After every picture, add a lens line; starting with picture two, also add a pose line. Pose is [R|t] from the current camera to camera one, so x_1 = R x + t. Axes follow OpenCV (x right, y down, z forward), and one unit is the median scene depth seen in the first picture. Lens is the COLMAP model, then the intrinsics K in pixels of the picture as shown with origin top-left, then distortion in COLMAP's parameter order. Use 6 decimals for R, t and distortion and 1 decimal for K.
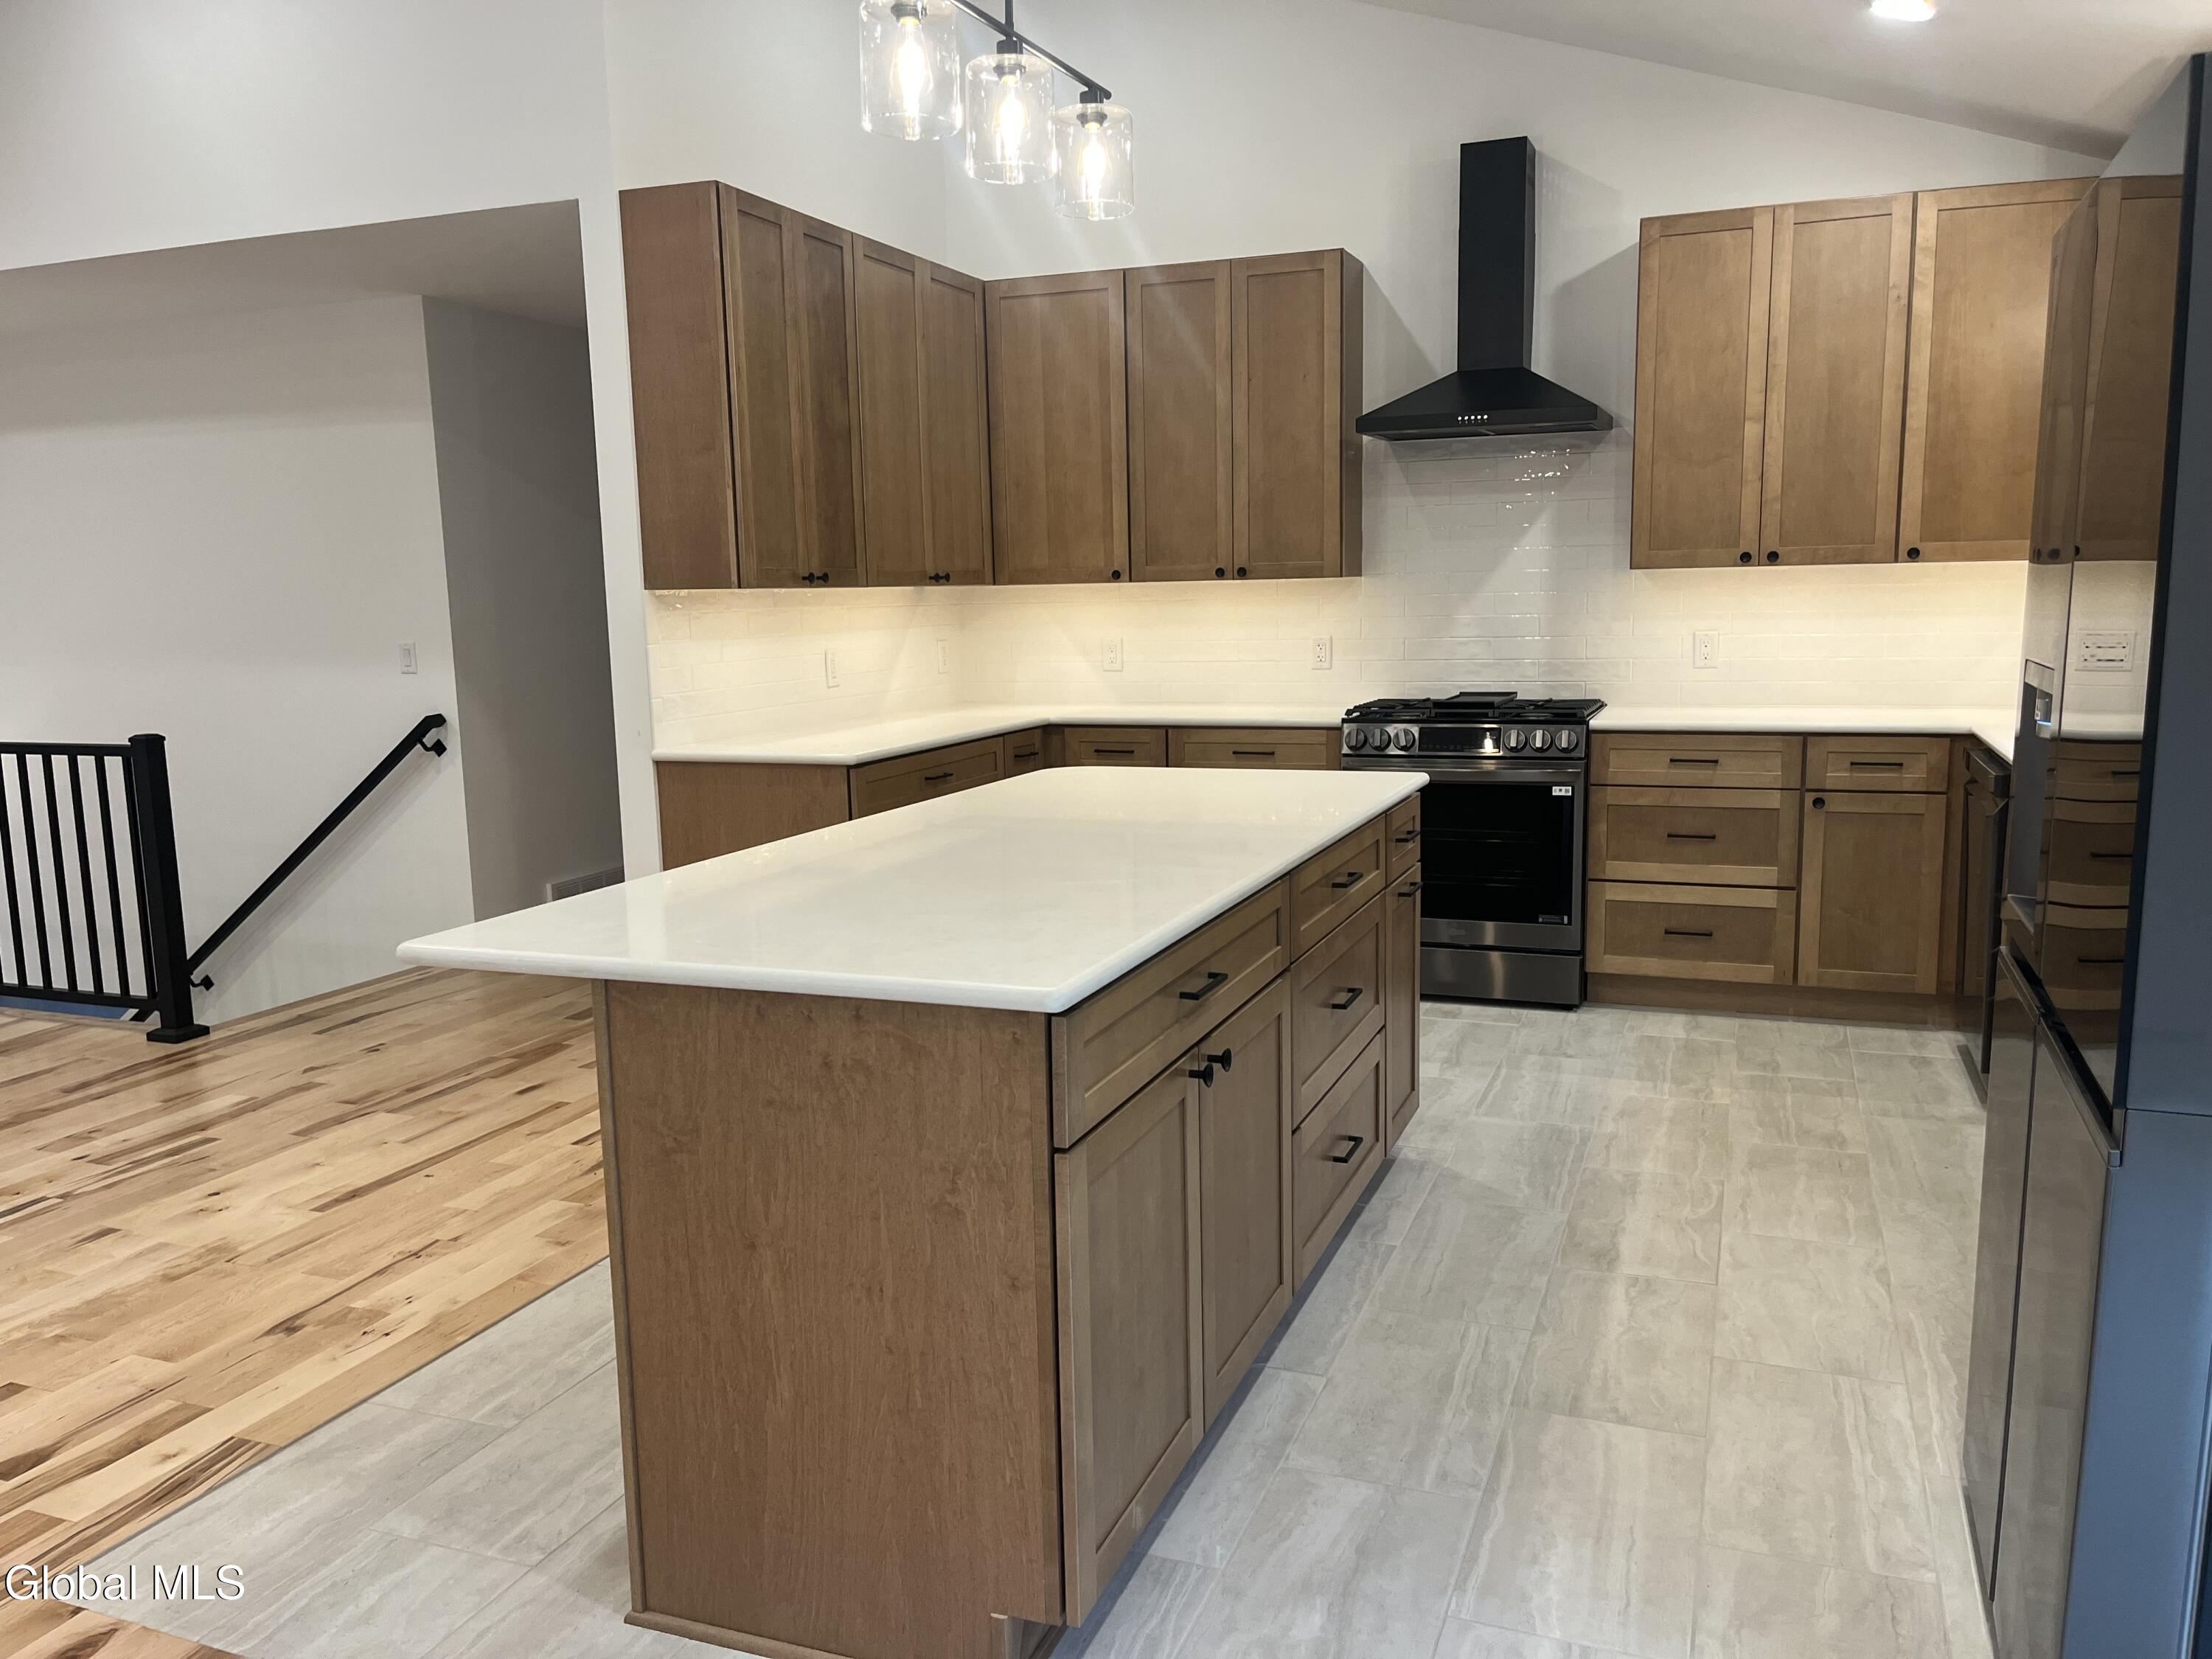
lens RADIAL K [[1675.5, 0, 1109.6], [0, 1675.5, 840.4], [0, 0, 1]] dist [0.076436, -0.100388]
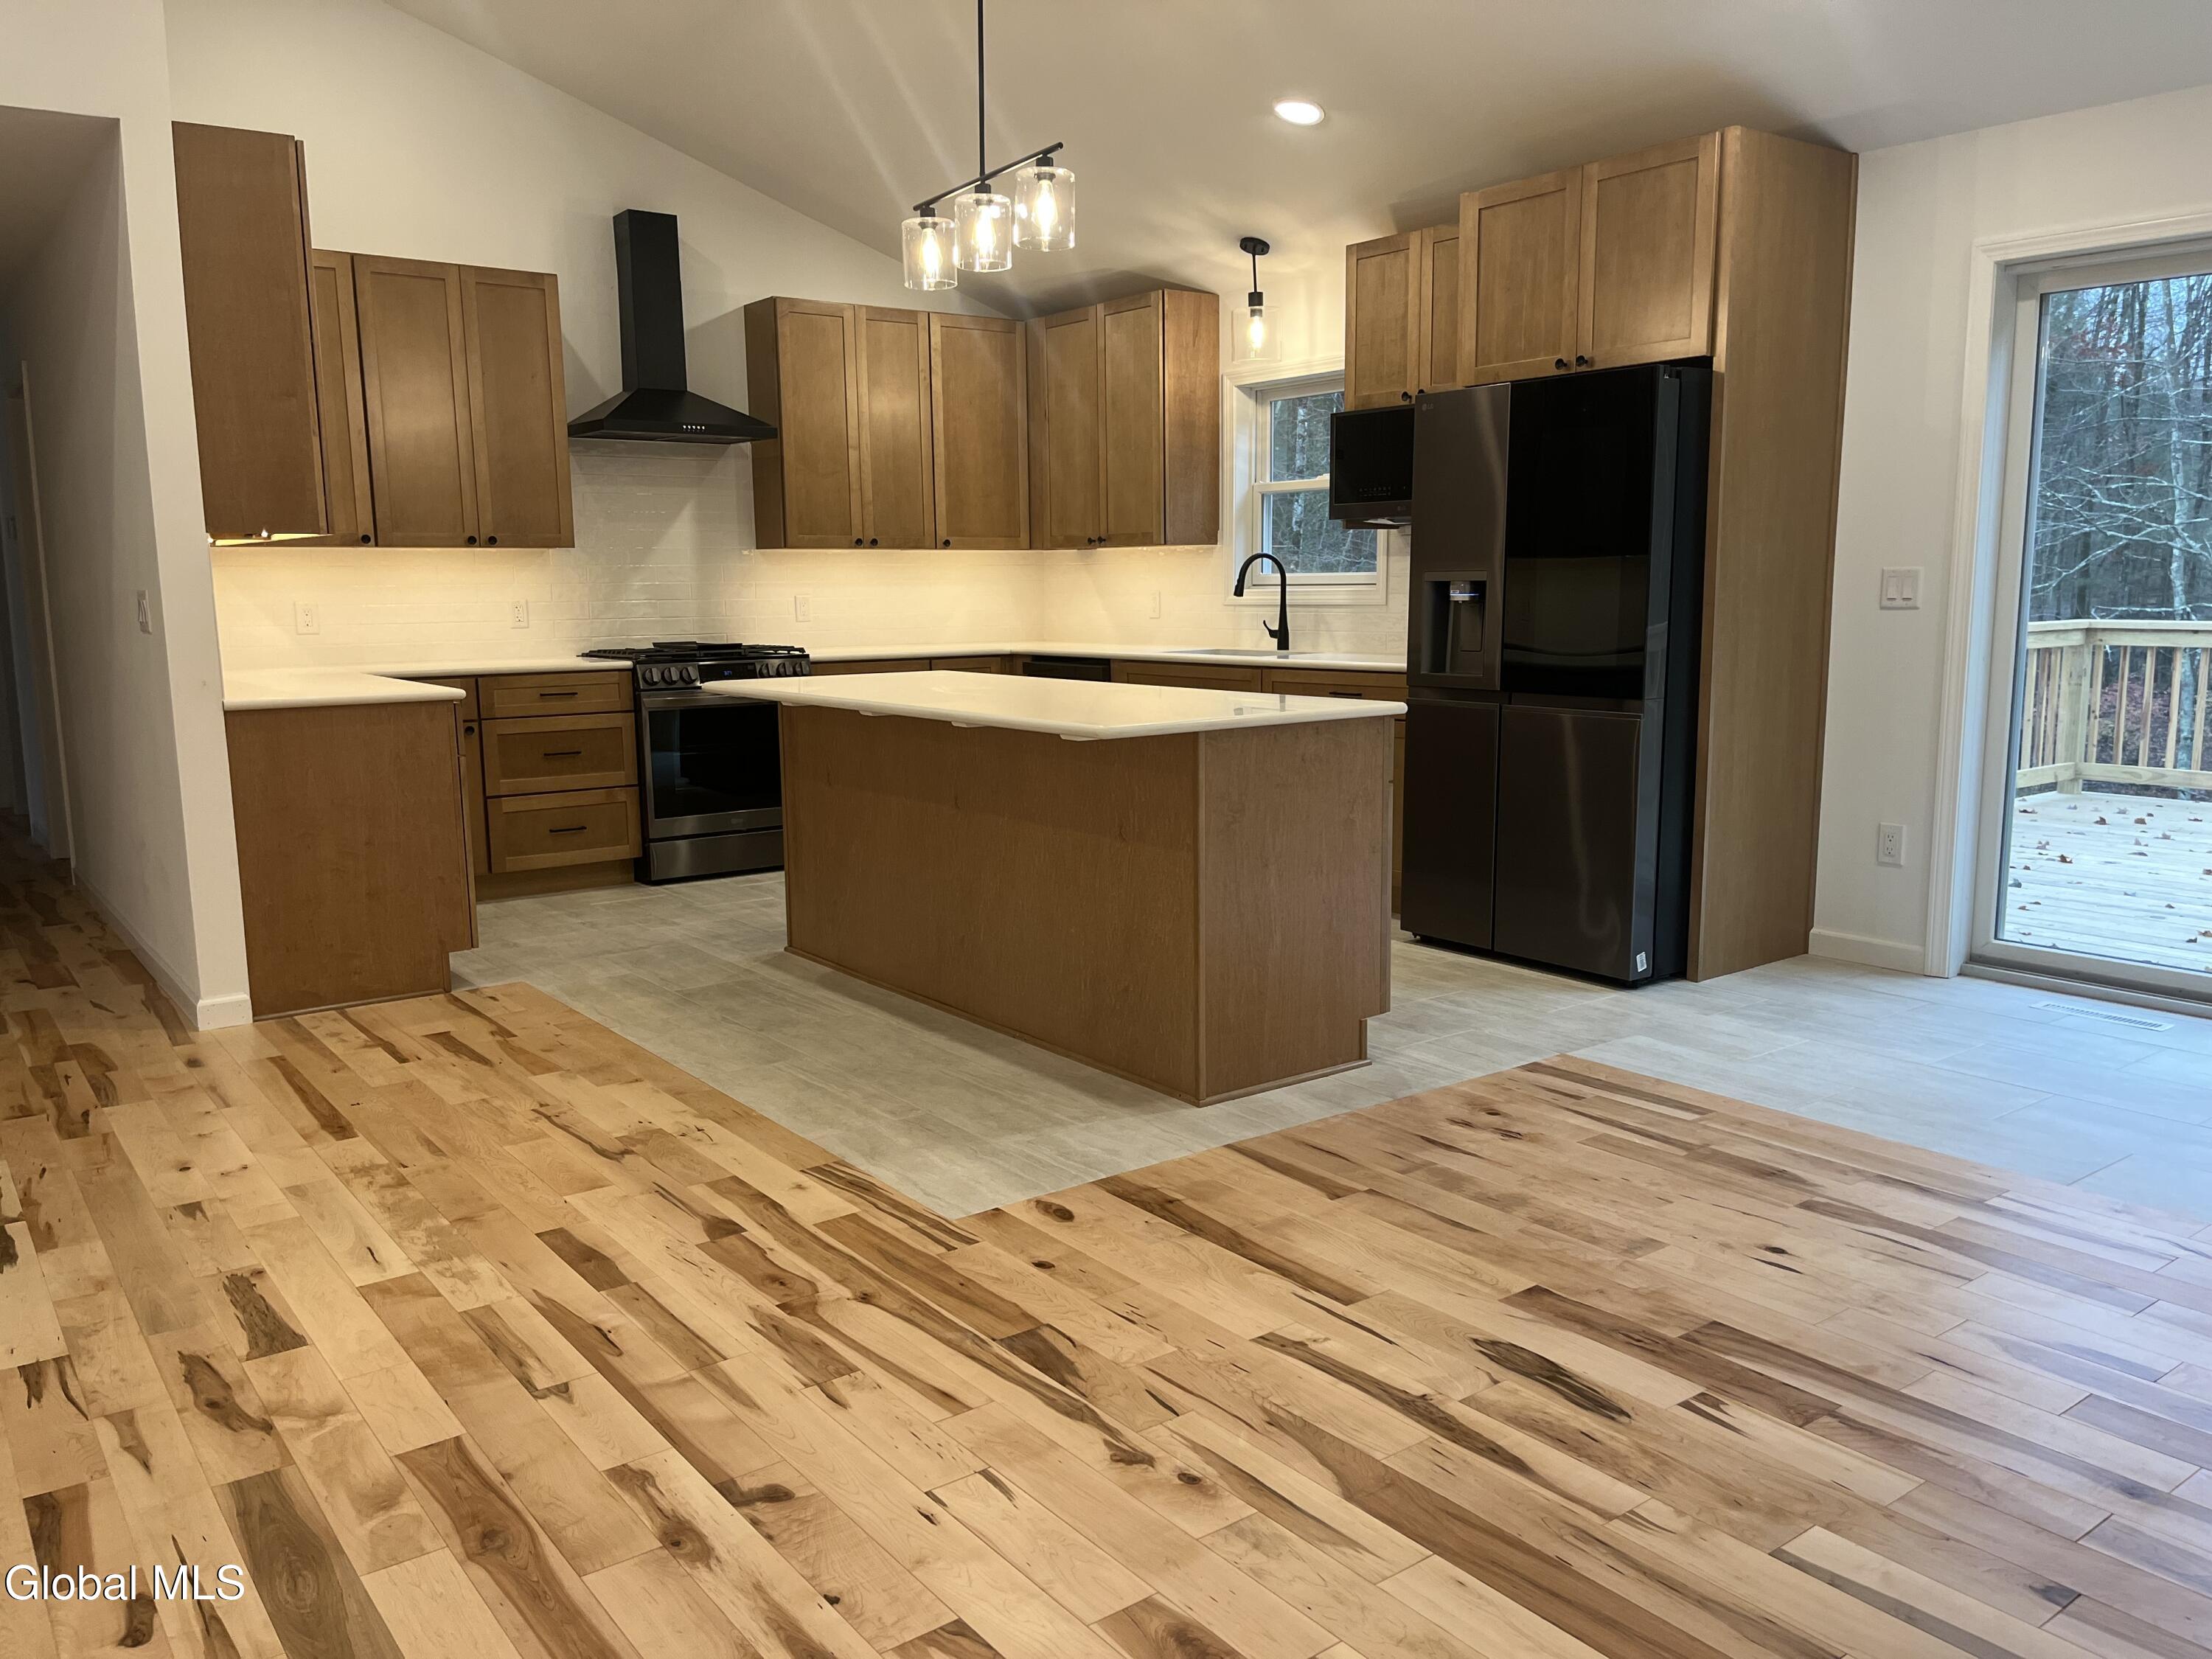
lens RADIAL K [[1672.6, 0, 1110.4], [0, 1672.6, 834.9], [0, 0, 1]] dist [0.069770, -0.094080]
pose [[0.528082, -0.114974, 0.841374, -0.866869], [0.129049, 0.990150, 0.054308, 0.037646], [-0.839331, 0.079899, 0.537718, 0.062577]]
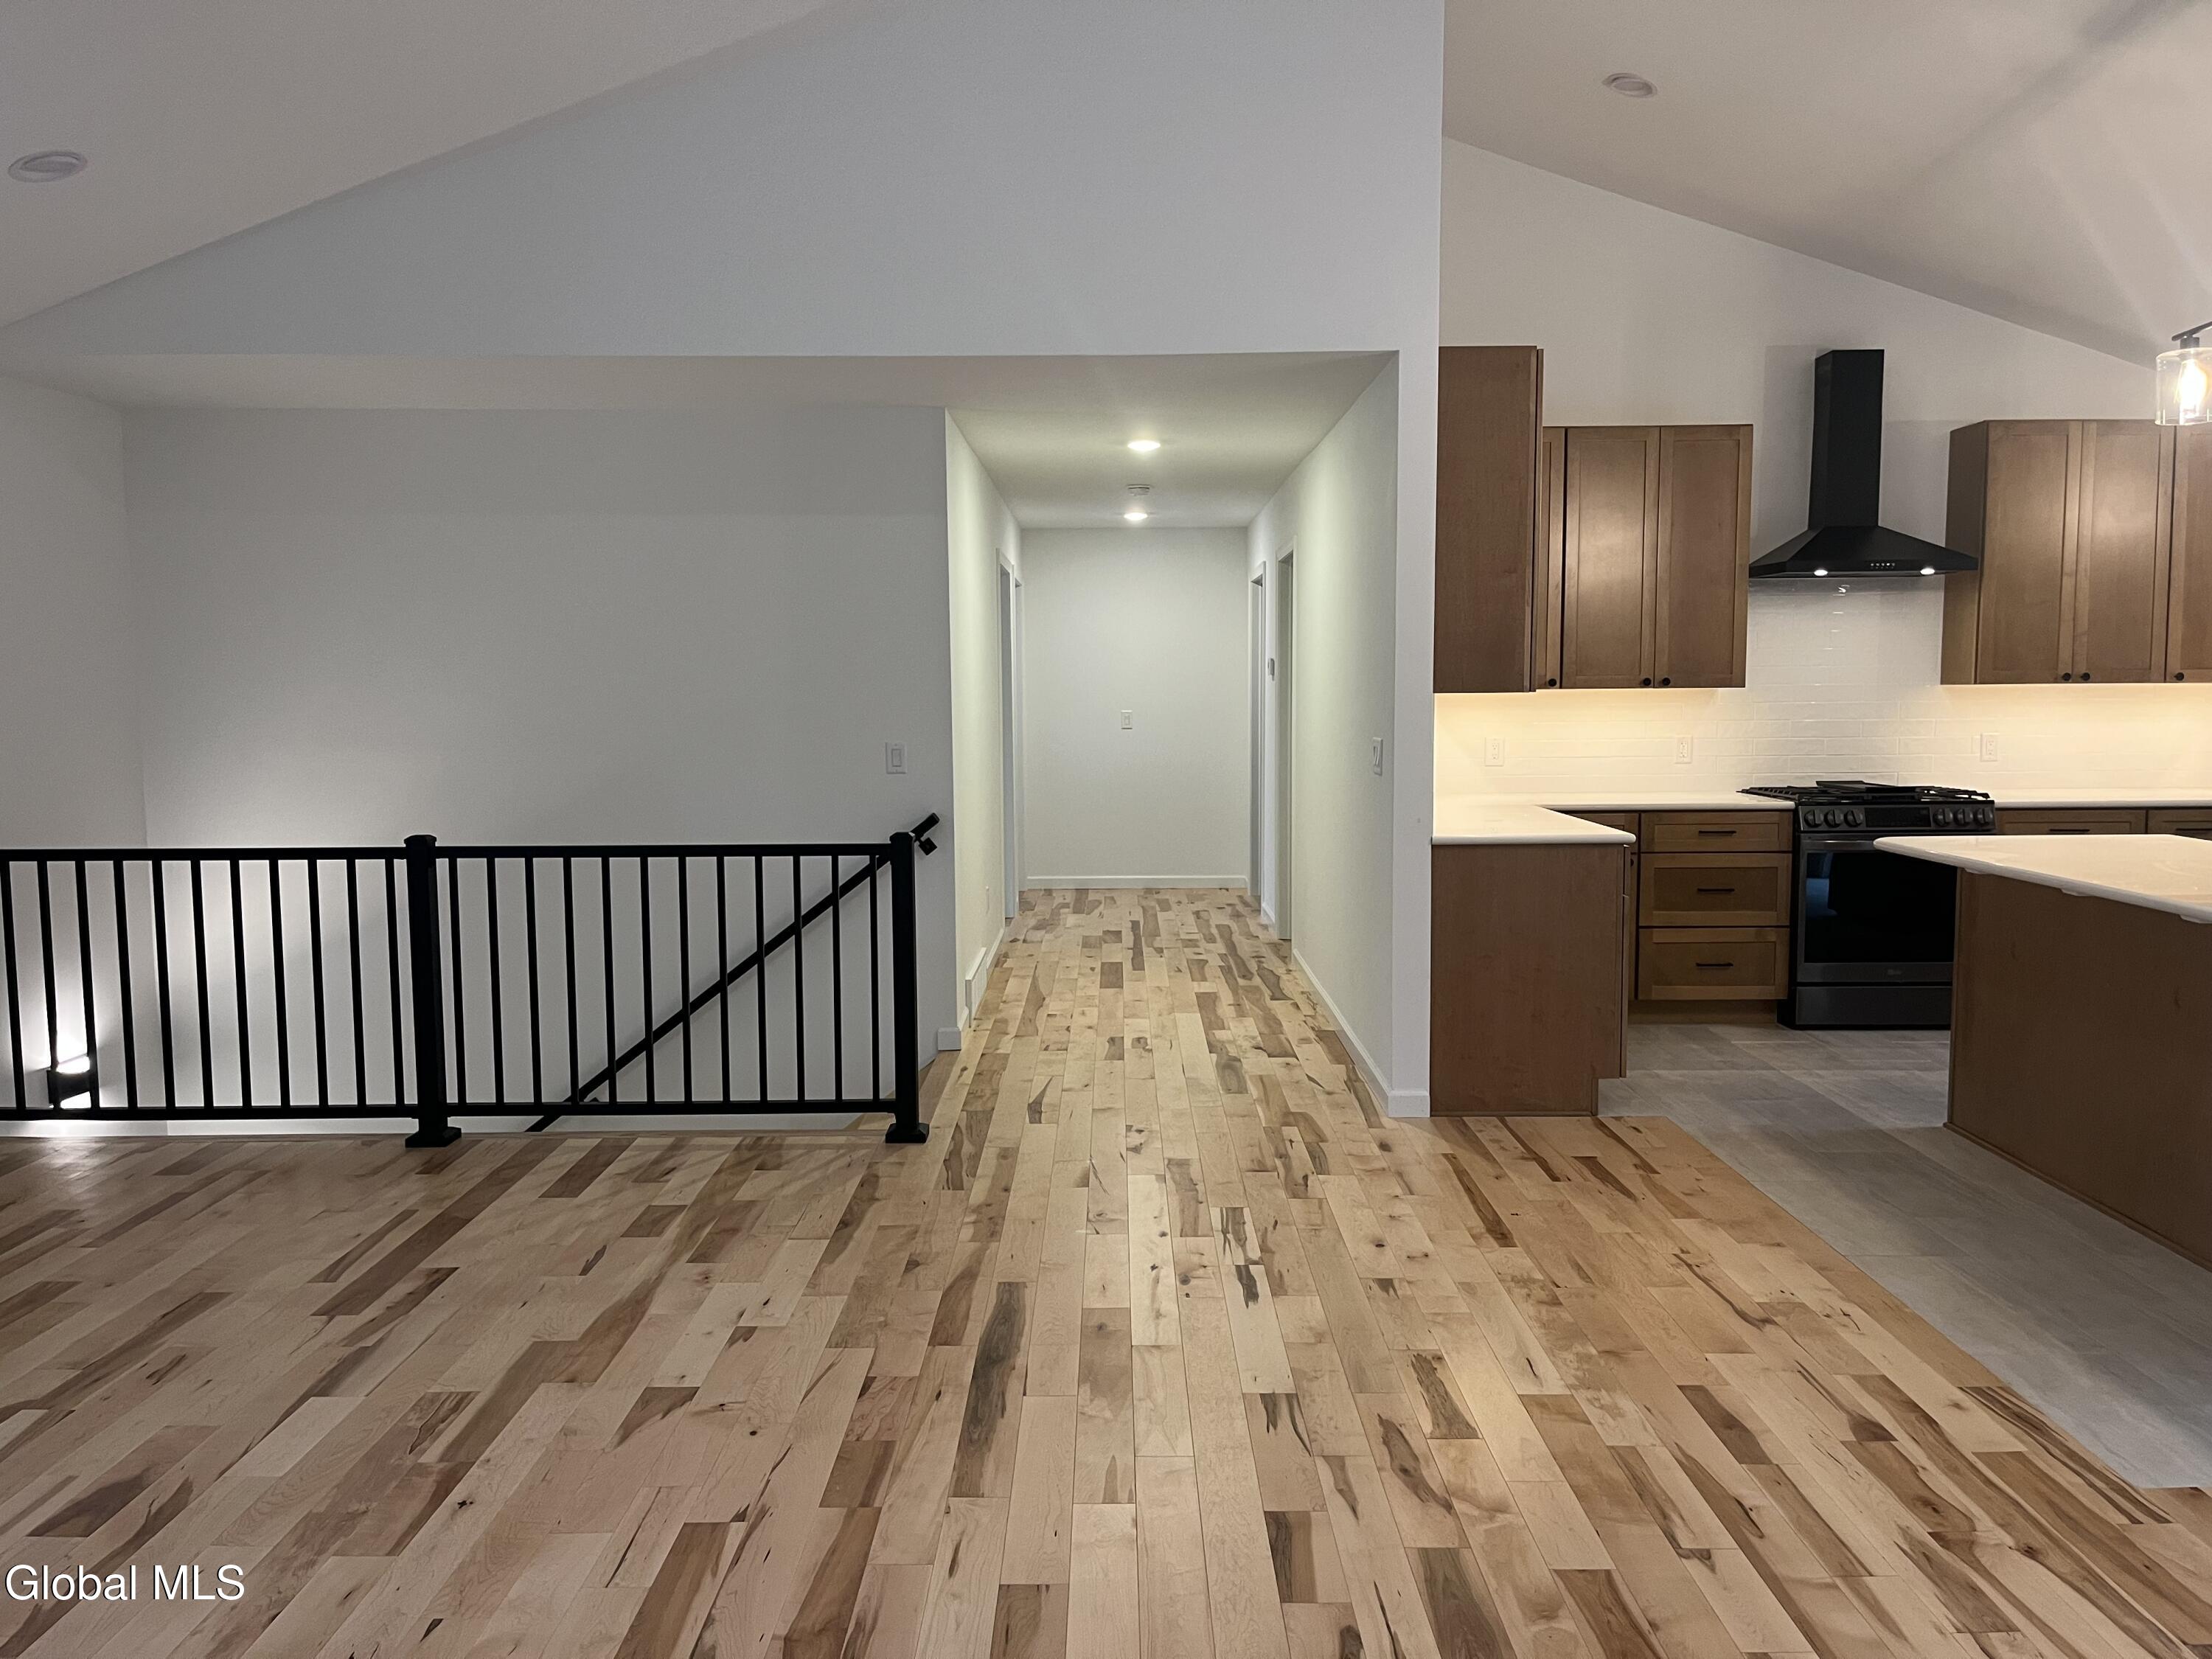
lens RADIAL K [[1675.5, 0, 1109.6], [0, 1675.5, 840.4], [0, 0, 1]] dist [0.076436, -0.100388]
pose [[0.933895, -0.019869, 0.356995, -0.911367], [0.042577, 0.997530, -0.055861, 0.003156], [-0.355003, 0.067368, 0.932435, 0.037652]]
